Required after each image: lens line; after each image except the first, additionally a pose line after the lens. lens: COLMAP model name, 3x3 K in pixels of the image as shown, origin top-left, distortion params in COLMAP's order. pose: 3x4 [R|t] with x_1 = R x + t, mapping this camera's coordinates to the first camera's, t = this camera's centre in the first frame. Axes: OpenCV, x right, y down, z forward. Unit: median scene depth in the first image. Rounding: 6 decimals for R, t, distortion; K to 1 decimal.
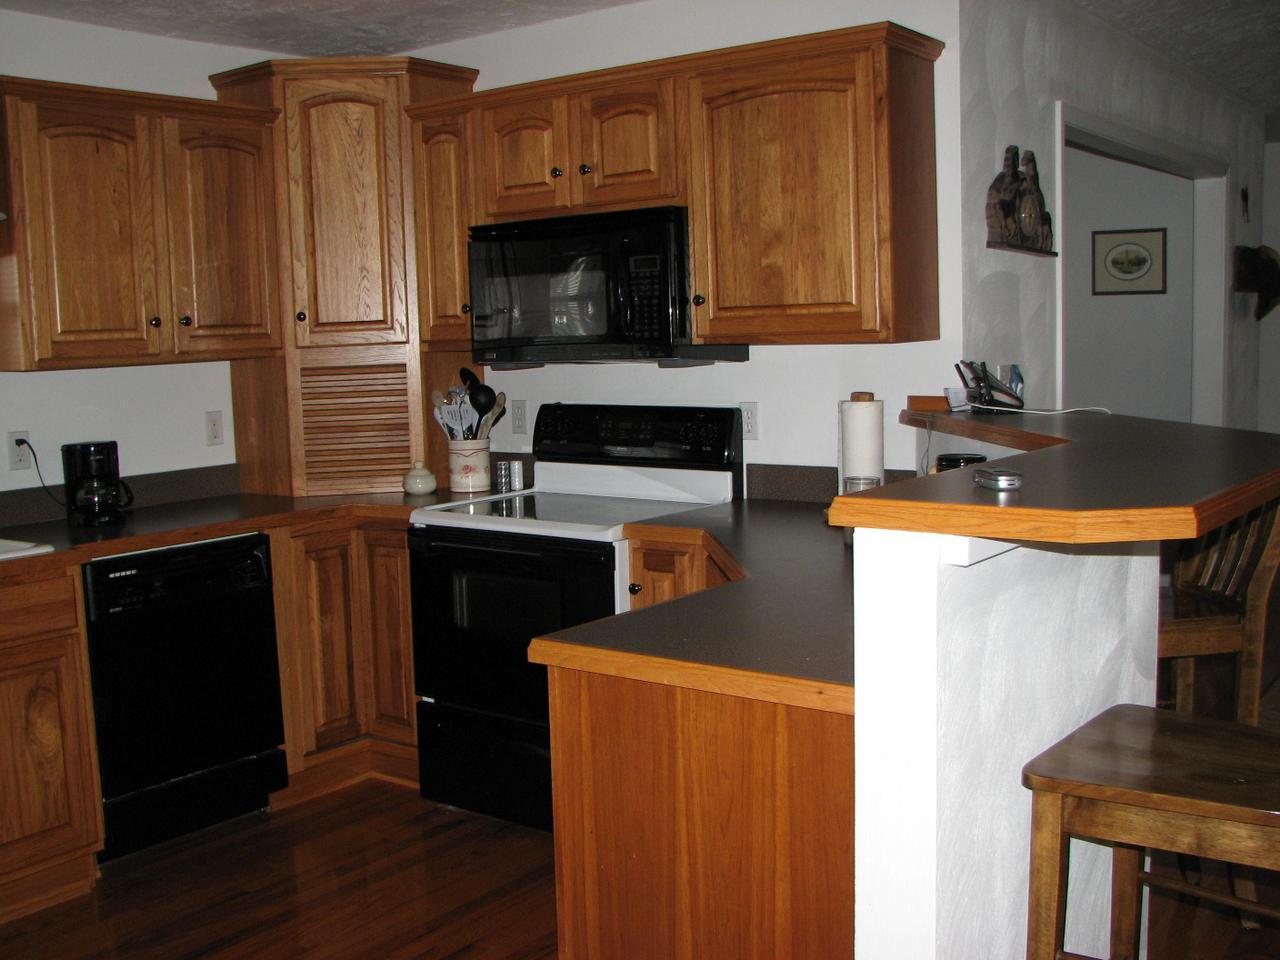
lens RADIAL K [[1384.7, 0, 616.9], [0, 1384.7, 490.4], [0, 0, 1]] dist [-0.195336, 0.270123]
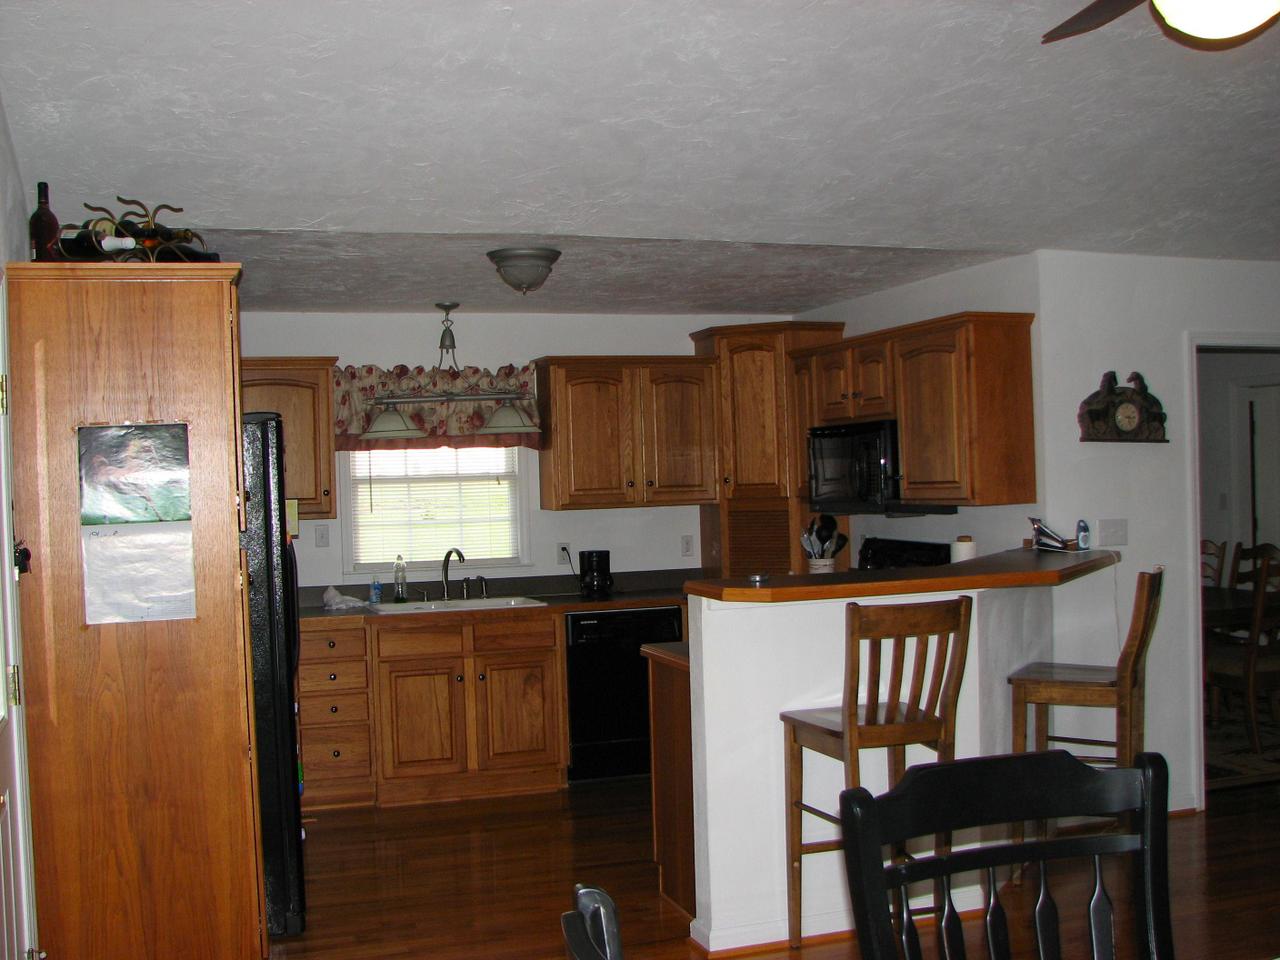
lens RADIAL K [[1384.7, 0, 616.9], [0, 1384.7, 490.4], [0, 0, 1]] dist [-0.195336, 0.270123]
pose [[0.829707, 0.011149, -0.558087, 0.671624], [-0.060862, 0.995647, -0.070594, 0.012885], [0.554871, 0.092539, 0.826774, -0.516550]]
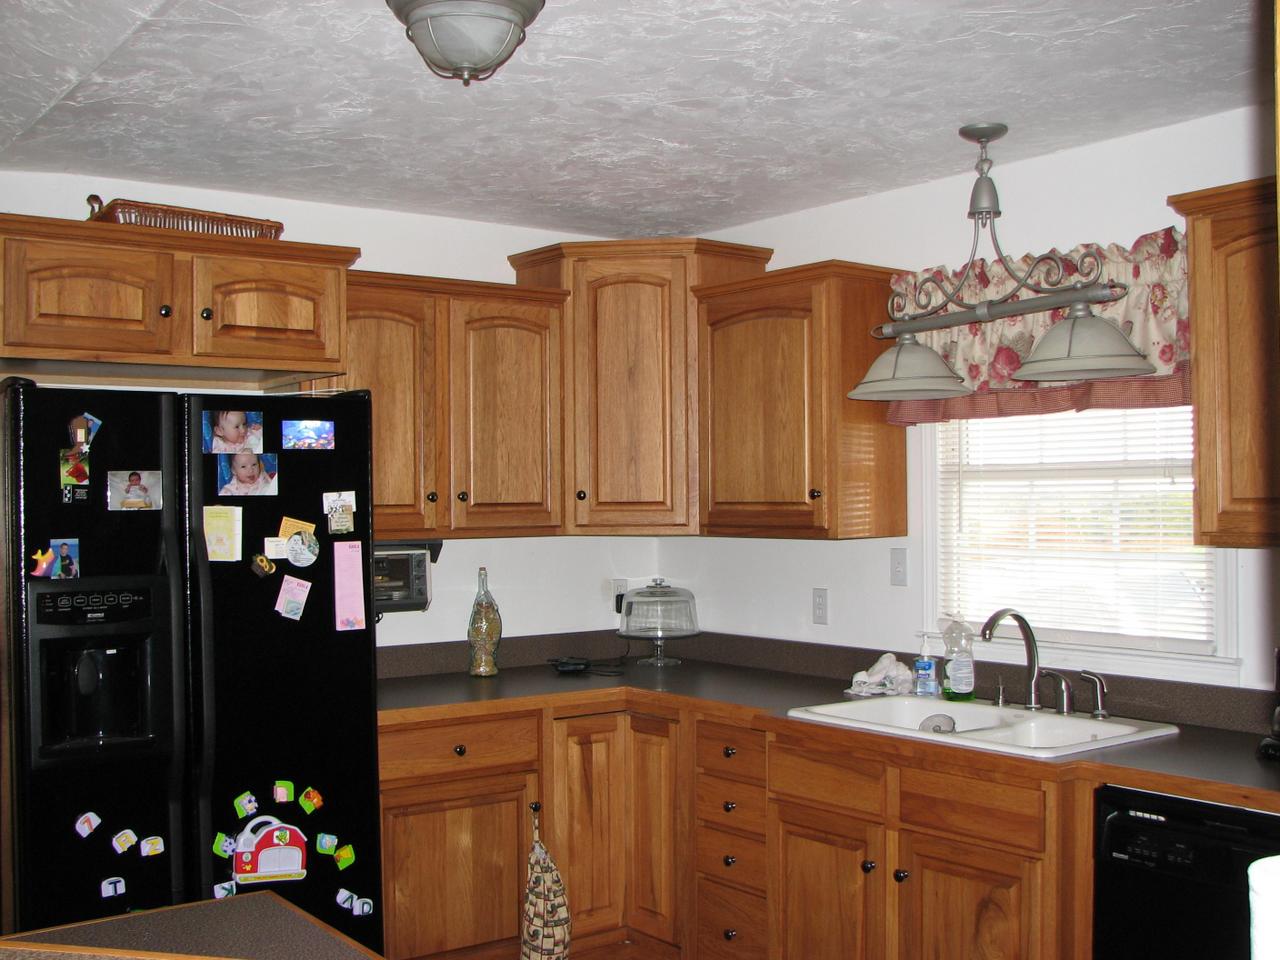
lens RADIAL K [[1384.7, 0, 616.9], [0, 1384.7, 490.4], [0, 0, 1]] dist [-0.195336, 0.270123]
pose [[-0.269650, 0.030048, -0.962490, 0.424388], [-0.092253, 0.994110, 0.056881, -0.131142], [0.958529, 0.104131, -0.265289, 0.839375]]
